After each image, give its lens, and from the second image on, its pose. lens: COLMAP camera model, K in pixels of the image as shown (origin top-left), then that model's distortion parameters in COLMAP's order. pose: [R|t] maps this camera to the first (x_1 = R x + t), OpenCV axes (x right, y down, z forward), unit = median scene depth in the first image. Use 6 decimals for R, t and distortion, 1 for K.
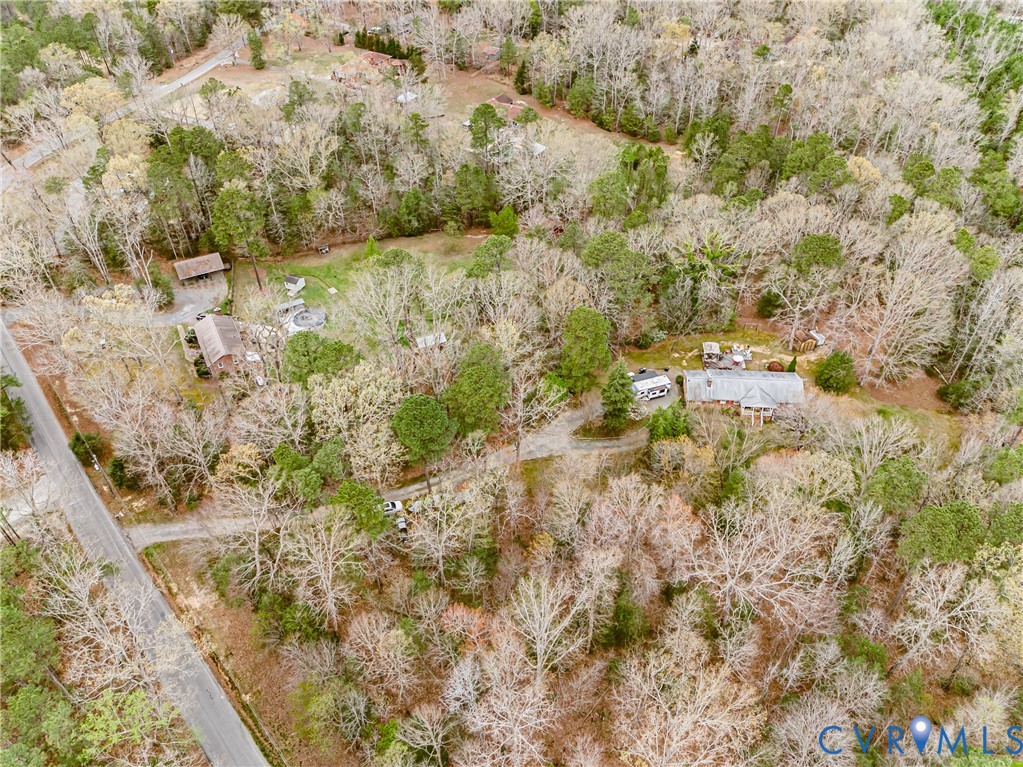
lens RADIAL K [[785.5, 0, 512.1], [0, 785.5, 381.1], [0, 0, 1]] dist [0.050617, -0.035004]
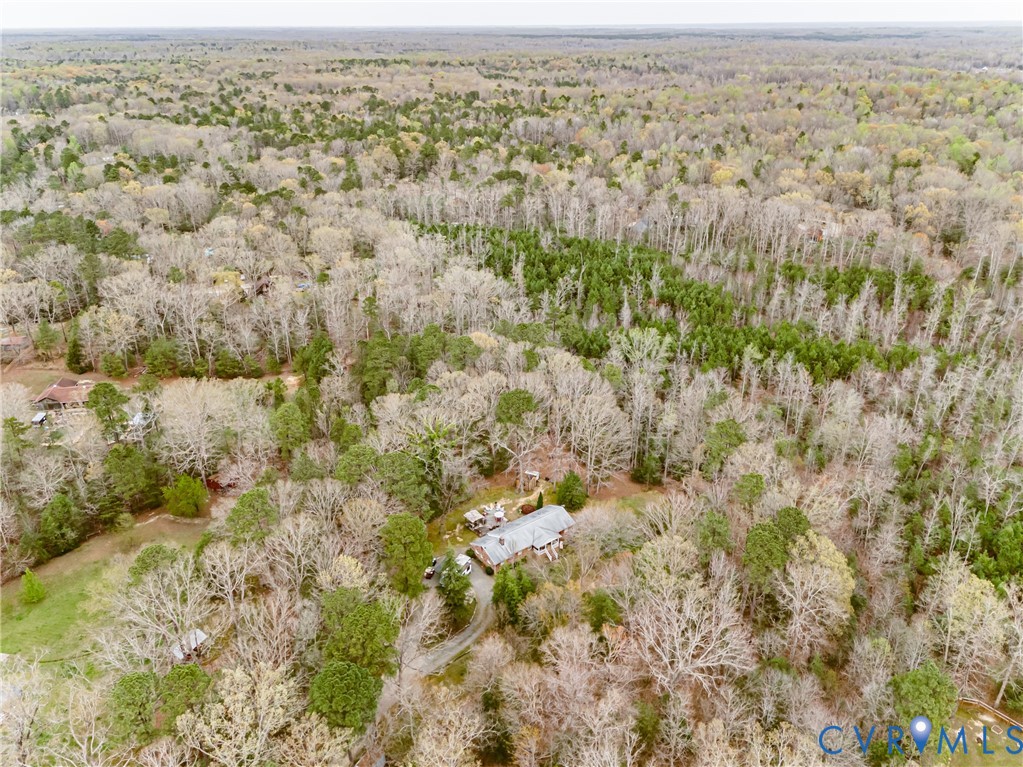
lens RADIAL K [[785.5, 0, 515.4], [0, 785.5, 385.4], [0, 0, 1]] dist [0.050617, -0.035004]
pose [[0.742808, -0.280222, 0.608039, -0.302238], [0.435039, 0.892351, -0.120213, -0.046876], [-0.508898, 0.353816, 0.784753, 0.072036]]
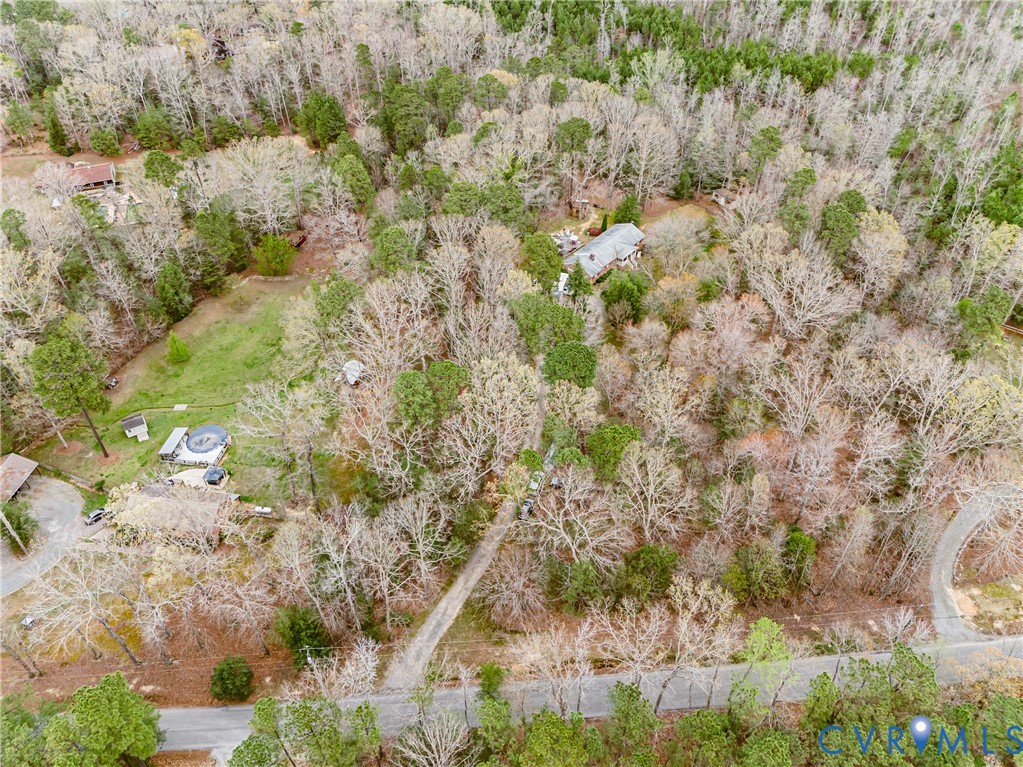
lens RADIAL K [[785.5, 0, 513.8], [0, 785.5, 384.2], [0, 0, 1]] dist [0.050617, -0.035004]
pose [[0.599711, -0.534226, 0.595776, -0.594321], [0.533483, 0.821842, 0.199931, -0.132773], [-0.596442, 0.197936, 0.777868, 0.162075]]
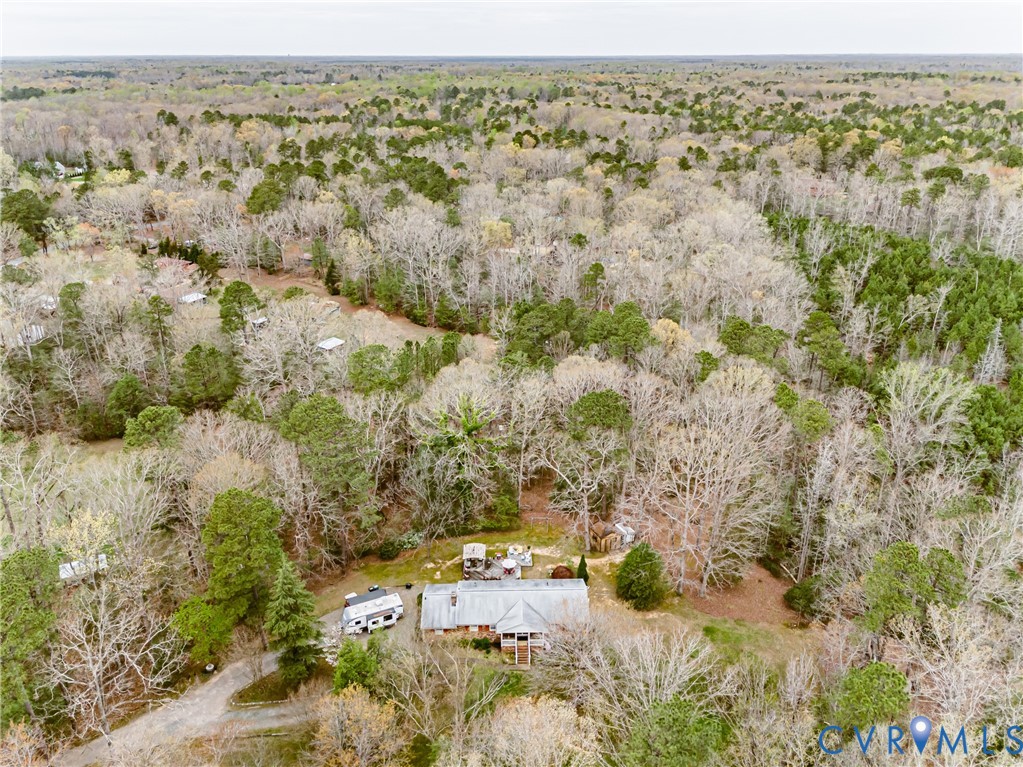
lens RADIAL K [[785.5, 0, 517.1], [0, 785.5, 386.3], [0, 0, 1]] dist [0.050617, -0.035004]
pose [[0.994763, -0.032830, 0.096790, 0.226855], [0.060396, 0.952792, -0.297556, 0.029676], [-0.082452, 0.301844, 0.949785, 0.275573]]
